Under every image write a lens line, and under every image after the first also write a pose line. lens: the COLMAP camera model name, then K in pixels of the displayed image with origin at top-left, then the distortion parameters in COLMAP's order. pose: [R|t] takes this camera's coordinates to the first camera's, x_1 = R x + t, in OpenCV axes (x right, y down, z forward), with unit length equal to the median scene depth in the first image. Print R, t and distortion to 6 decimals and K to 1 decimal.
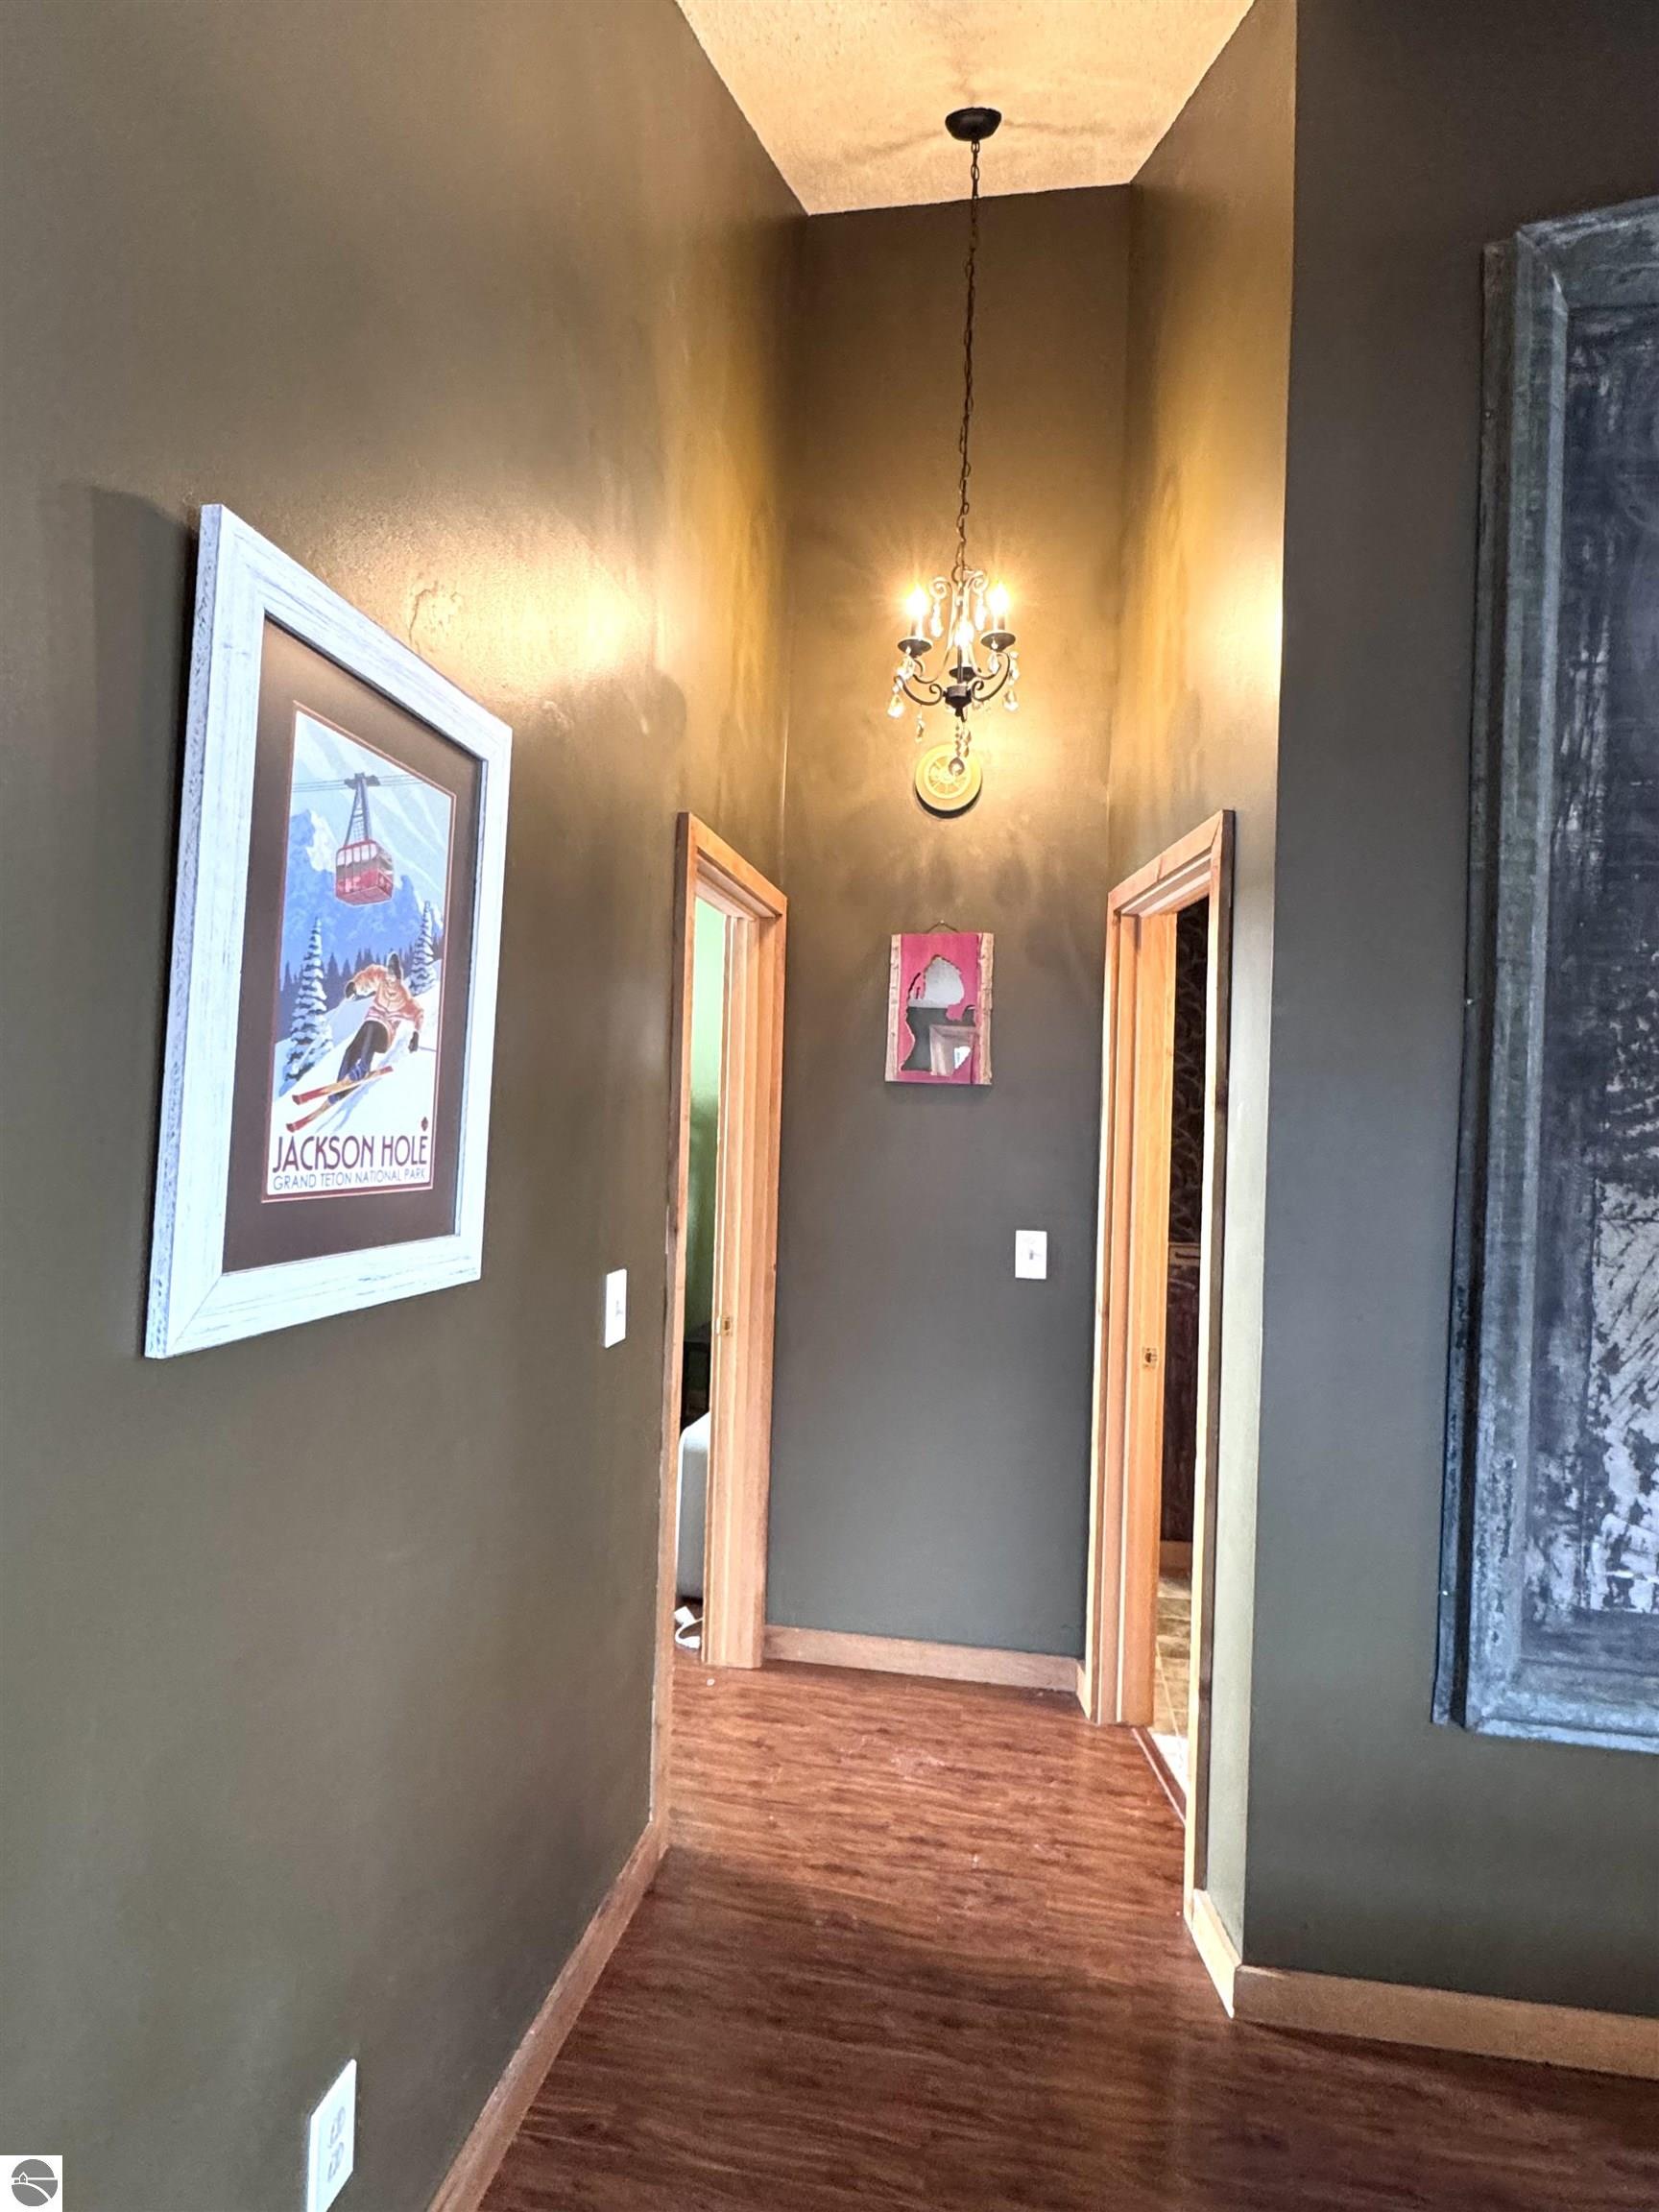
lens RADIAL K [[1198.2, 0, 827.3], [0, 1198.2, 1110.4], [0, 0, 1]] dist [-0.001929, -0.000476]
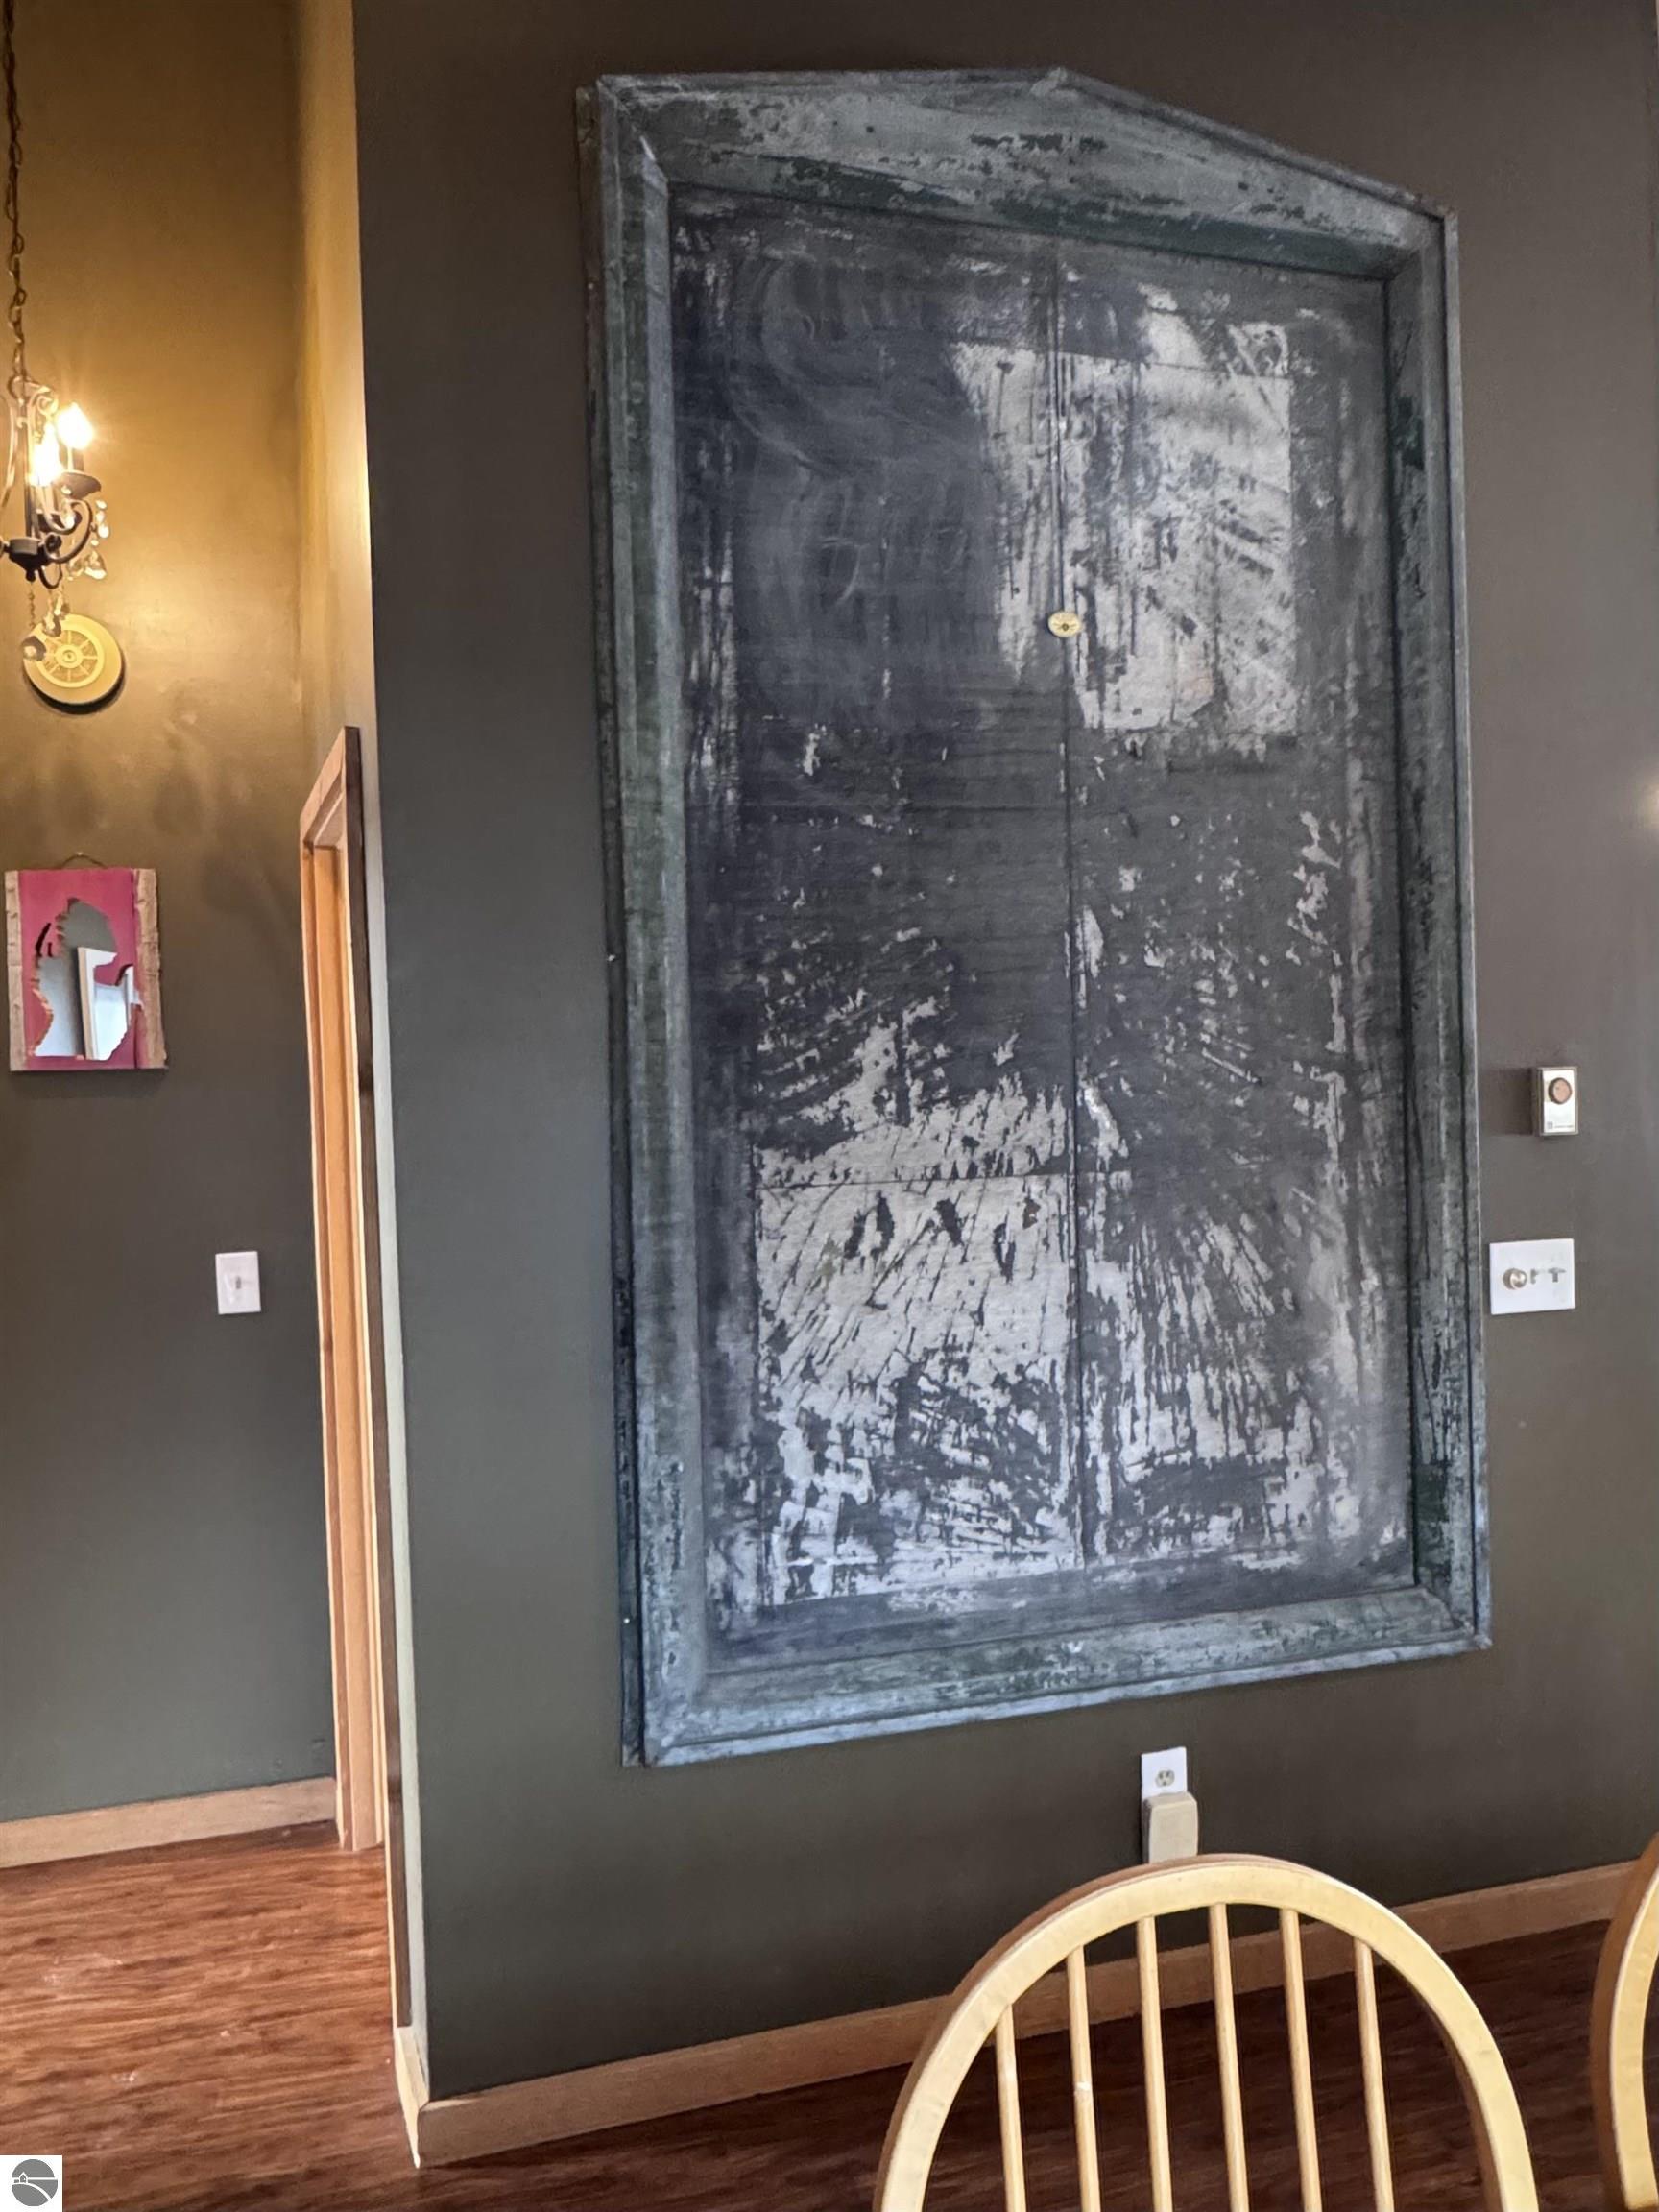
lens RADIAL K [[1489.4, 0, 896.7], [0, 1489.4, 1100.1], [0, 0, 1]] dist [-0.005691, 0.004357]
pose [[0.906898, -0.069735, 0.415540, 0.267187], [0.059332, 0.997518, 0.037910, -0.015190], [-0.417152, -0.009725, 0.908785, -0.091777]]
